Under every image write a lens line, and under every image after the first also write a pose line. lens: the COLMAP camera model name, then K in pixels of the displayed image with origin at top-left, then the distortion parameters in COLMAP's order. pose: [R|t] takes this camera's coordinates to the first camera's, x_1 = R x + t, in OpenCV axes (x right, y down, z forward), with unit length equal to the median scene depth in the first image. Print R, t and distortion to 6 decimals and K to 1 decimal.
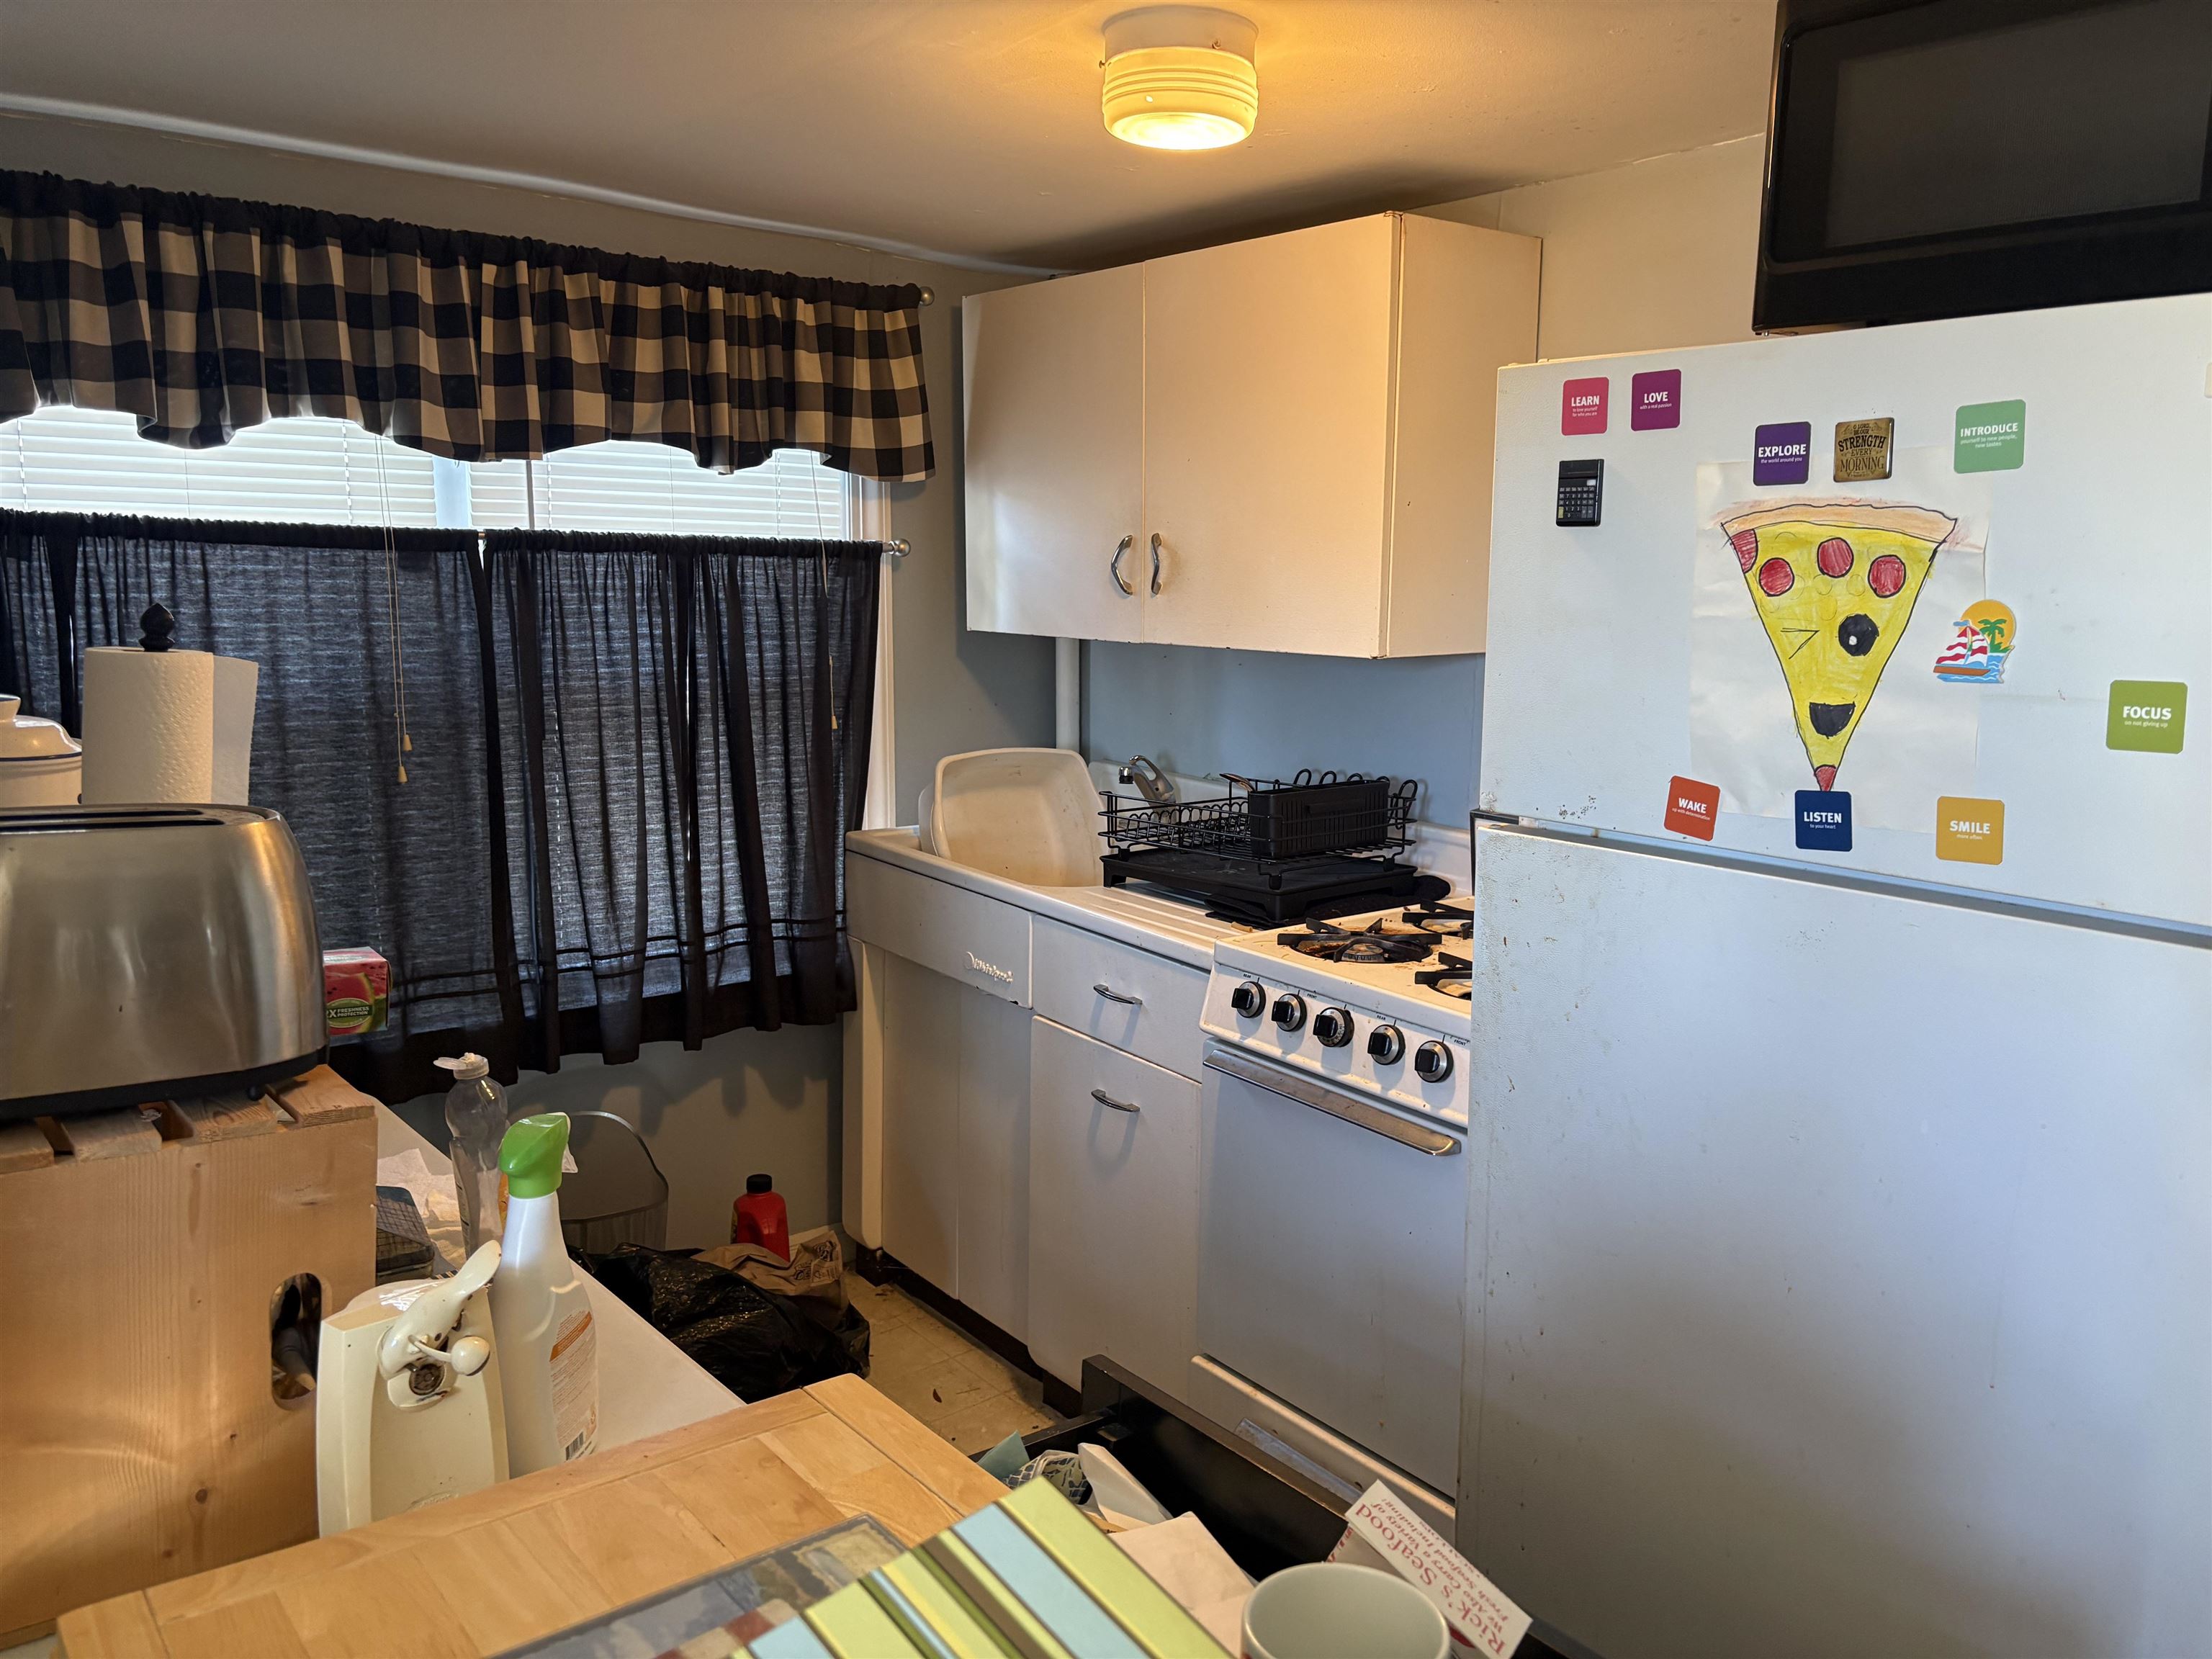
lens RADIAL K [[1676.4, 0, 1120.0], [0, 1676.4, 822.1], [0, 0, 1]] dist [0.036617, -0.032330]
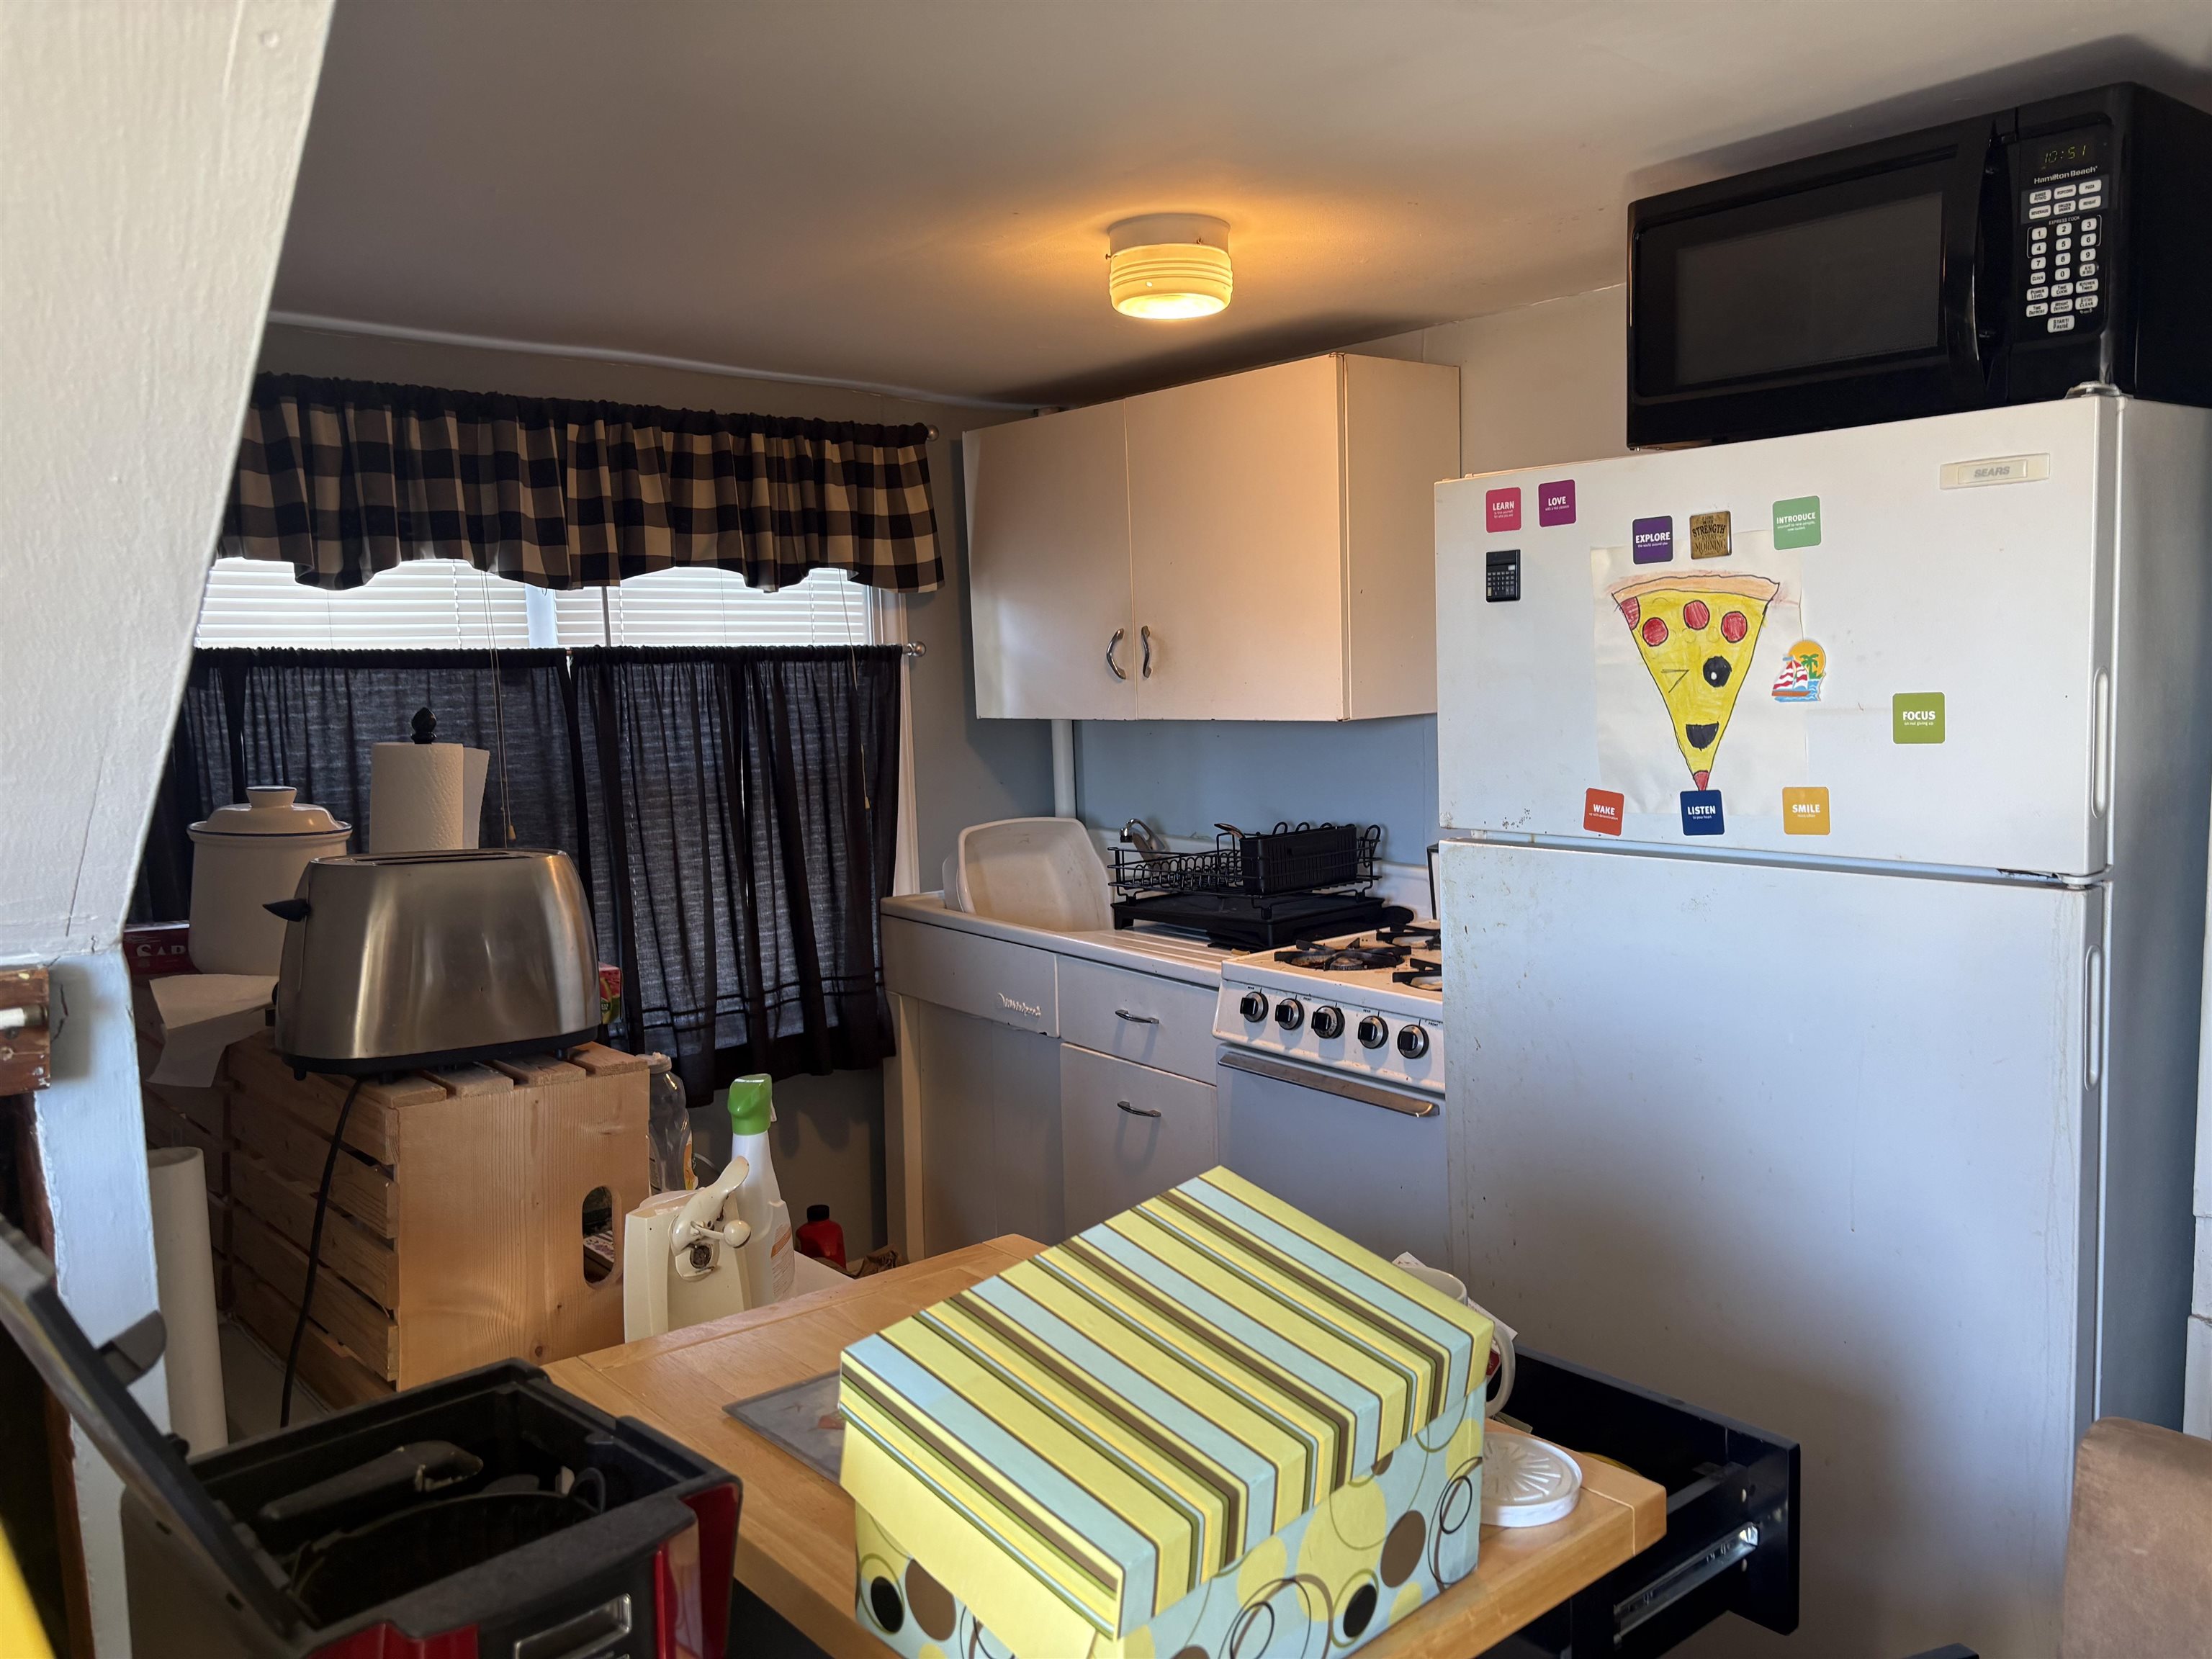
lens RADIAL K [[1676.4, 0, 1098.8], [0, 1676.4, 834.5], [0, 0, 1]] dist [0.036617, -0.032330]
pose [[0.998654, -0.046538, 0.022904, -0.050583], [0.047670, 0.997528, -0.051626, 0.036285], [-0.020445, 0.052649, 0.998404, -0.181353]]
